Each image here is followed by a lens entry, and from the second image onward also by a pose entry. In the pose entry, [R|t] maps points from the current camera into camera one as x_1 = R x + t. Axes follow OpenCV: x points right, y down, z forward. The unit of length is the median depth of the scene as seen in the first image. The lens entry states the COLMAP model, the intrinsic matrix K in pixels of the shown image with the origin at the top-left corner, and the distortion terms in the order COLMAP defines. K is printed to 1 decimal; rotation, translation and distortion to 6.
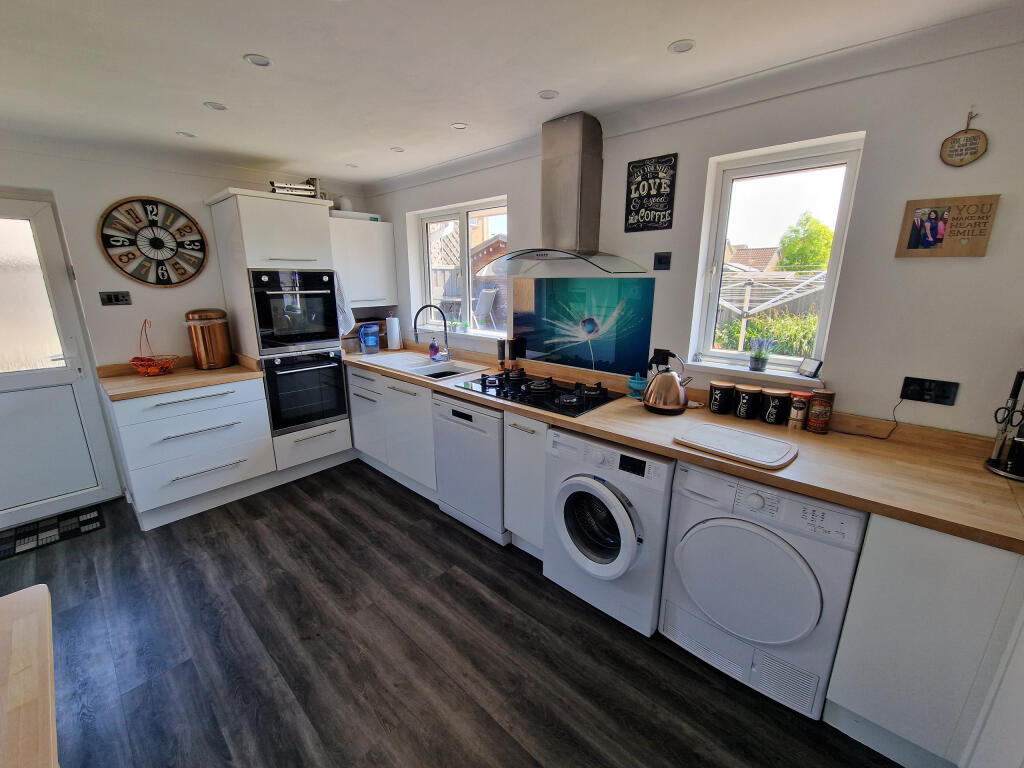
lens RADIAL K [[417.7, 0, 502.6], [0, 417.7, 383.2], [0, 0, 1]] dist [-0.006154, 0.000176]
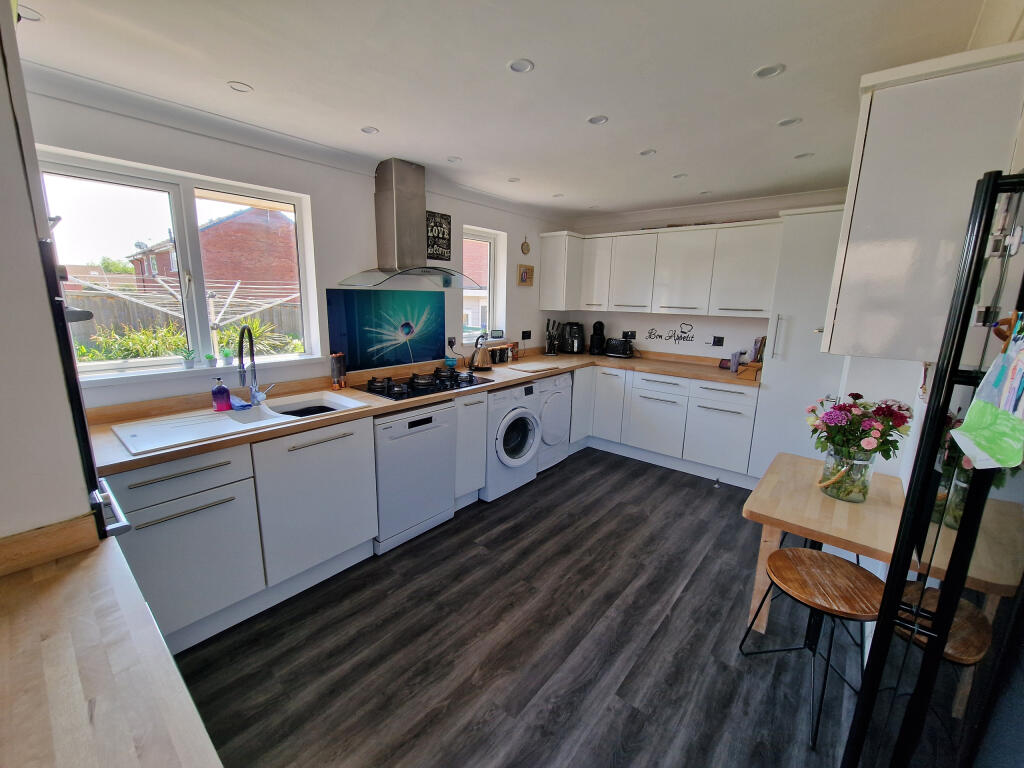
lens RADIAL K [[417.7, 0, 502.1], [0, 417.7, 383.1], [0, 0, 1]] dist [-0.006154, 0.000176]
pose [[-0.034697, -0.200307, 0.979119, -1.223510], [0.231791, 0.951381, 0.202846, -0.197696], [-0.972147, 0.233989, 0.013419, 0.867262]]
